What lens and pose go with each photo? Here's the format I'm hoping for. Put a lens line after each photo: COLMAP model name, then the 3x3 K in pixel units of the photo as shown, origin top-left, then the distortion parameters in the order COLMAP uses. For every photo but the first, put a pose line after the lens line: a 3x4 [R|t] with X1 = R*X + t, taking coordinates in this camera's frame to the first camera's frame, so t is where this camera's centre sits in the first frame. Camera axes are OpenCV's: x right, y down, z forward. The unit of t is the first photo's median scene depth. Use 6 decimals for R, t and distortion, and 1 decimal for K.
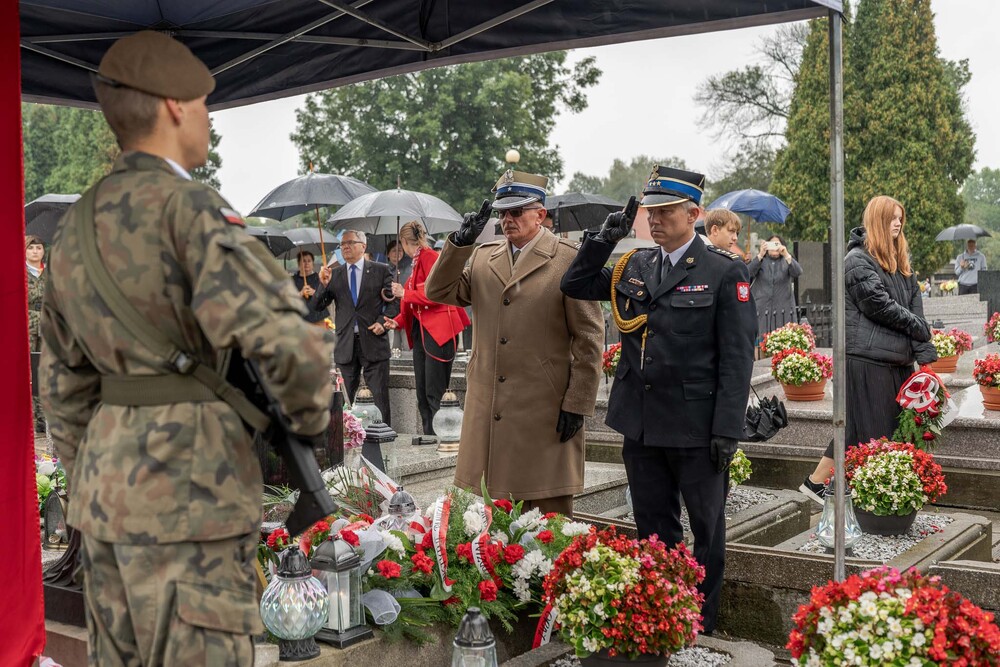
lens RADIAL K [[1370.0, 0, 469.5], [0, 1370.0, 316.1], [0, 0, 1]] dist [0.020844, 0.000000]
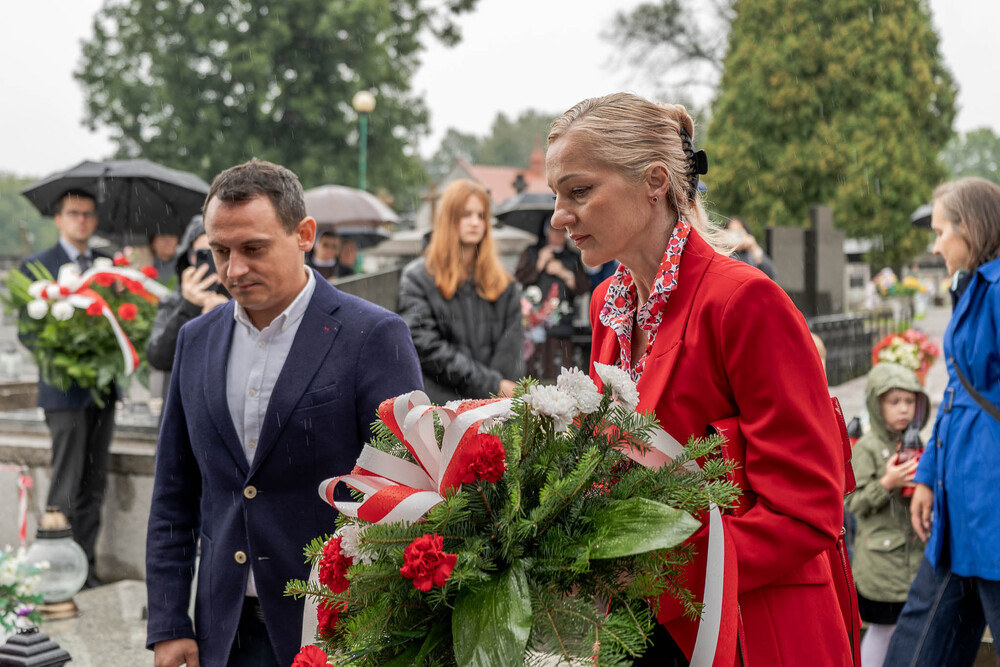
lens RADIAL K [[1579.4, 0, 483.8], [0, 1579.4, 327.6], [0, 0, 1]] dist [-0.019289, 0.000000]
pose [[0.994941, 0.001589, 0.100450, 0.008876], [-0.003647, 0.999787, 0.020311, -0.009833], [-0.100396, -0.020575, 0.994735, 0.115879]]
